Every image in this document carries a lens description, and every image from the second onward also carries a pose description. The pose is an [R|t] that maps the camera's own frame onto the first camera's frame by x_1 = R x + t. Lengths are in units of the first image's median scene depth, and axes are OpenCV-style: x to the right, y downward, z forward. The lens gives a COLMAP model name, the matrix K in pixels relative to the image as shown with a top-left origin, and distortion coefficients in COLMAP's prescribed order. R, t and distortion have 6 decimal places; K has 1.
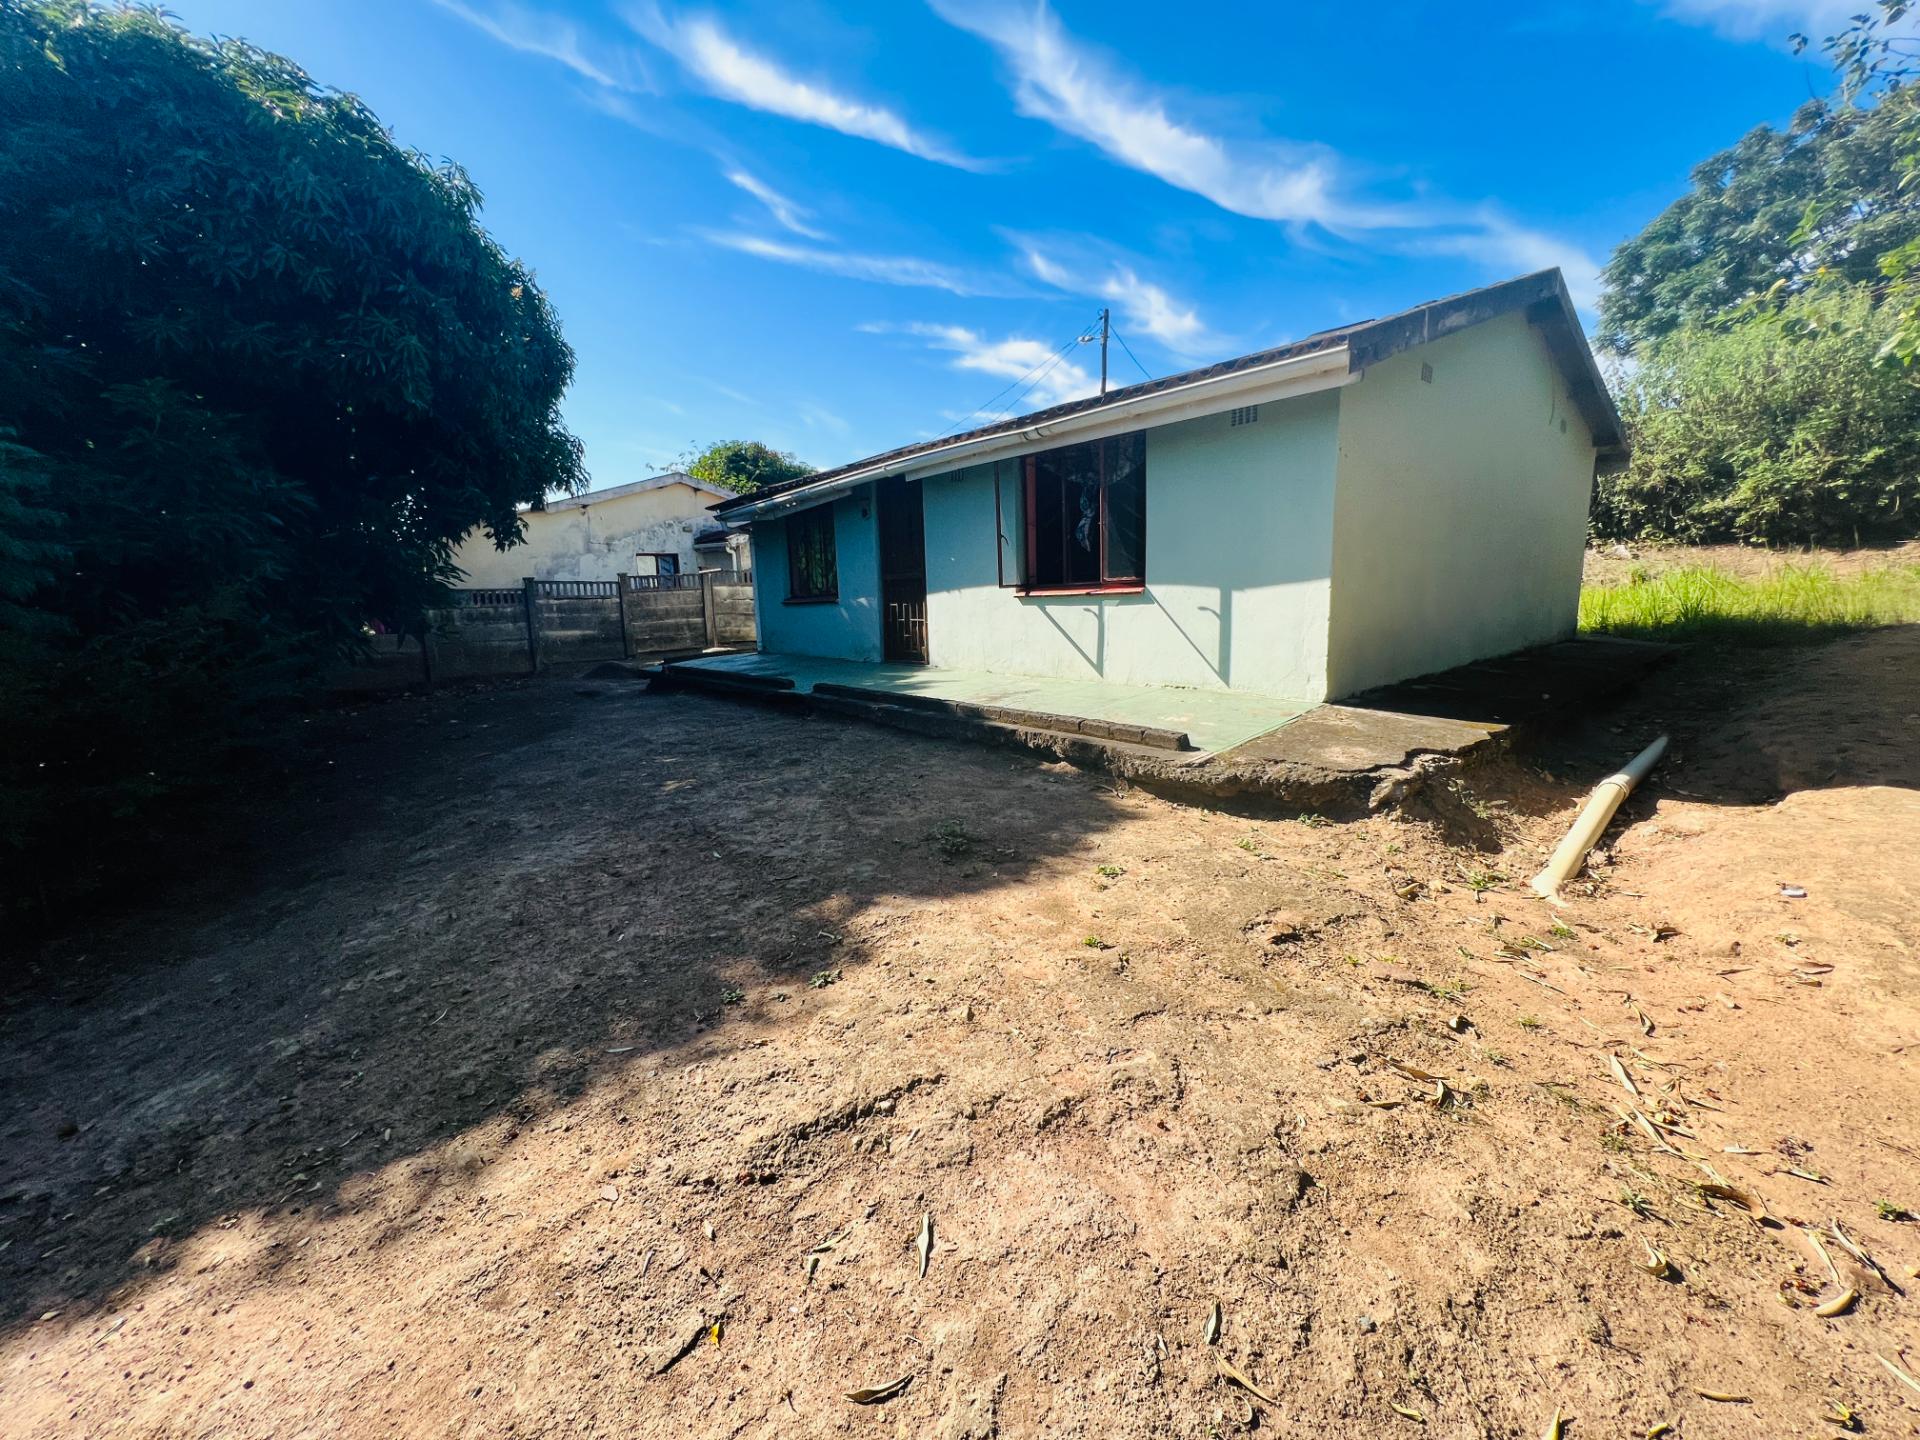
lens RADIAL K [[767.6, 0, 956.8], [0, 767.6, 716.4], [0, 0, 1]] dist [-0.003268, 0.000920]
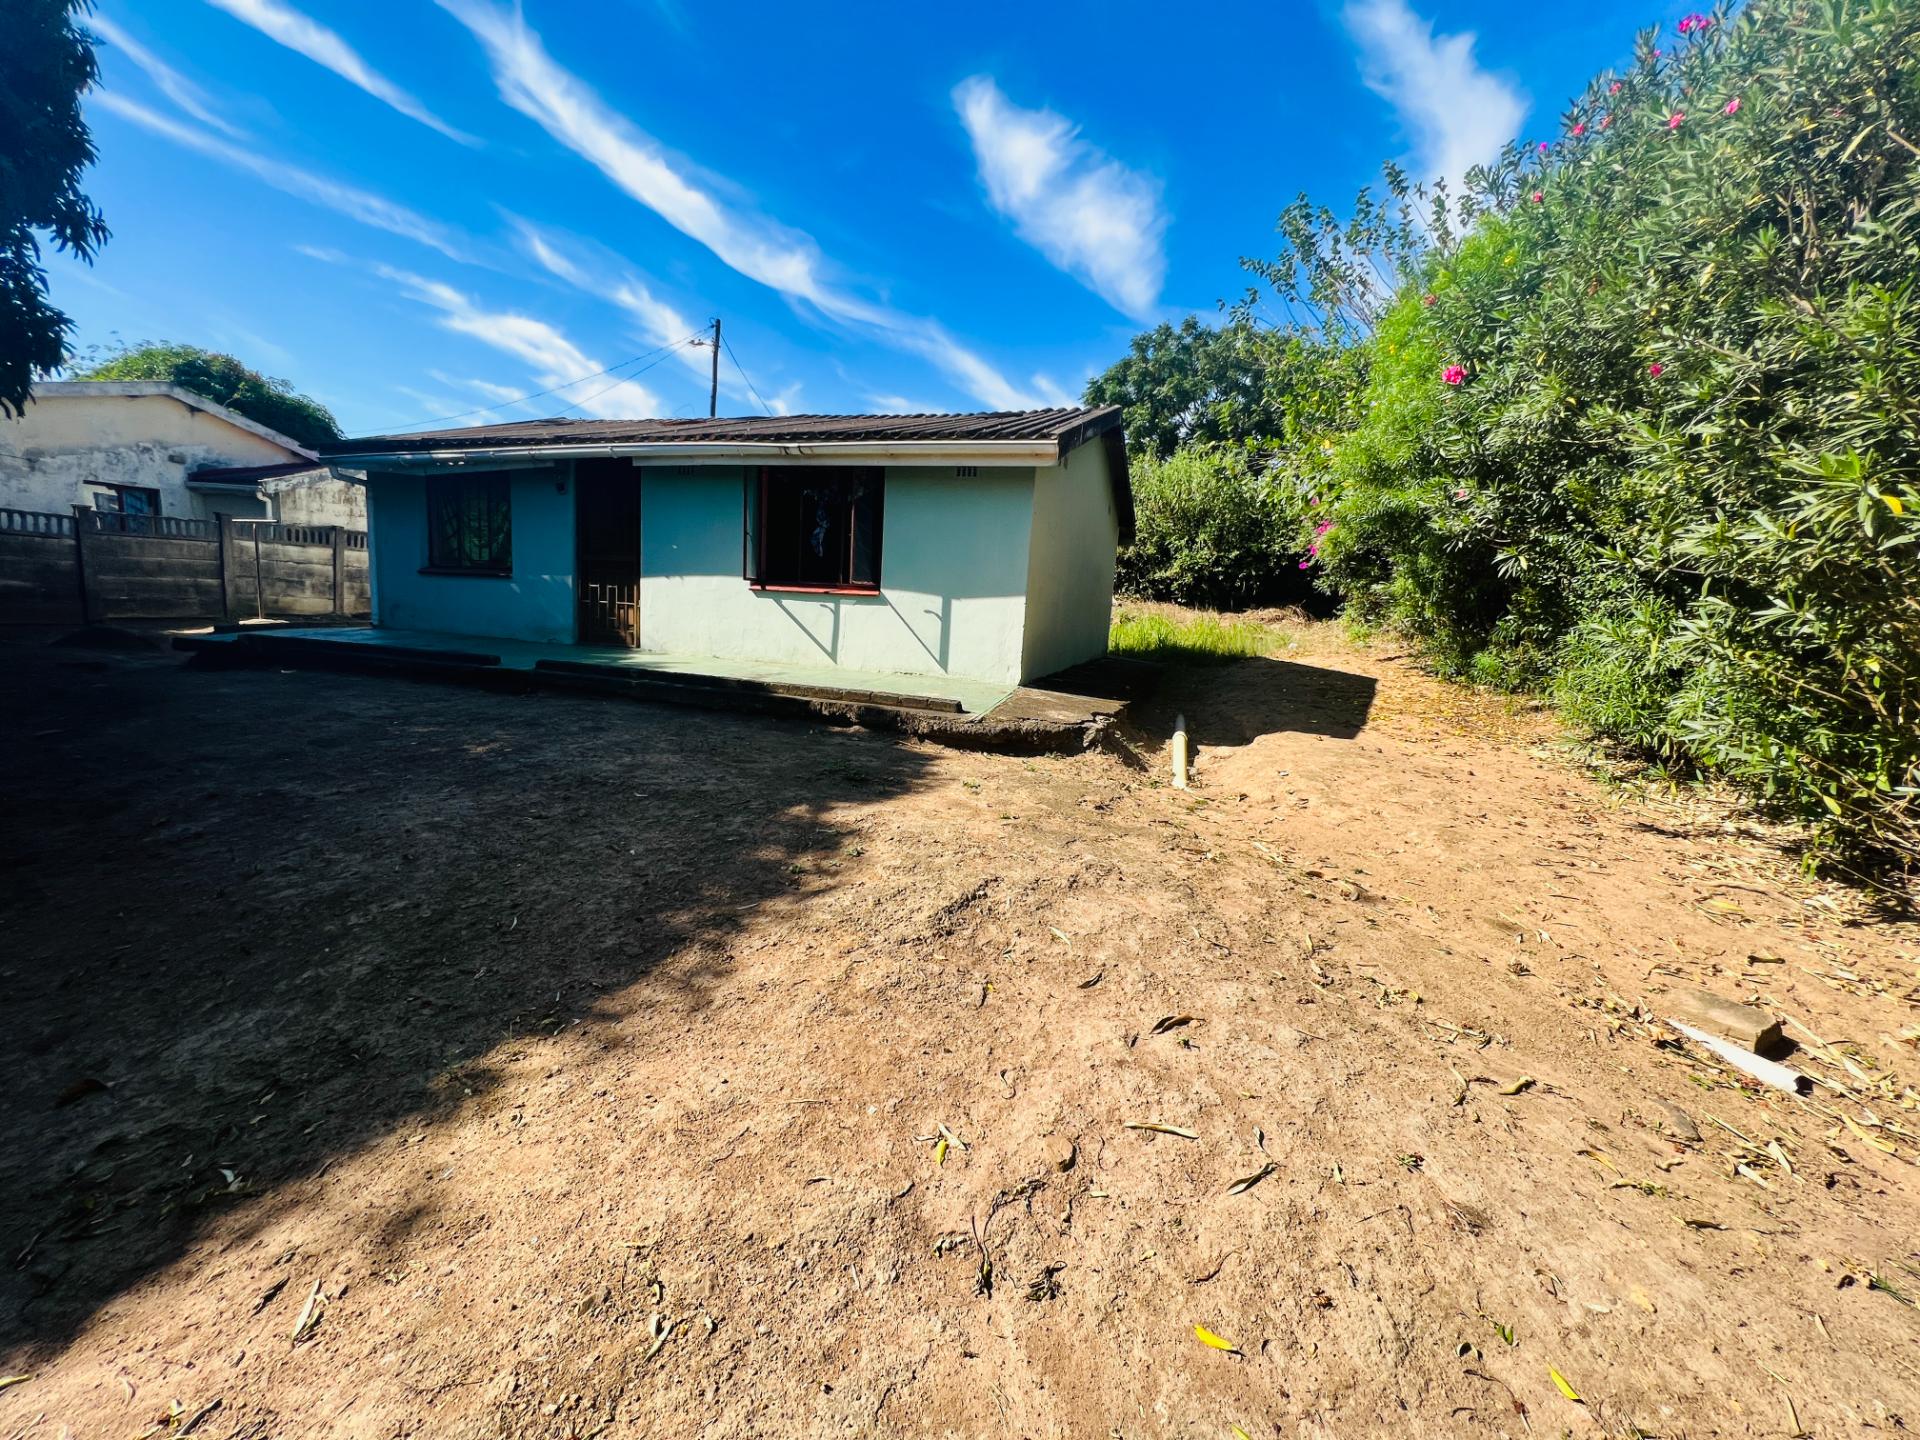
lens RADIAL K [[767.6, 0, 956.4], [0, 767.6, 715.5], [0, 0, 1]] dist [-0.003268, 0.000920]
pose [[0.844347, 0.009694, 0.535710, -0.374982], [-0.001258, 0.999869, -0.016109, 0.060765], [-0.535796, 0.012928, 0.844249, -0.123855]]
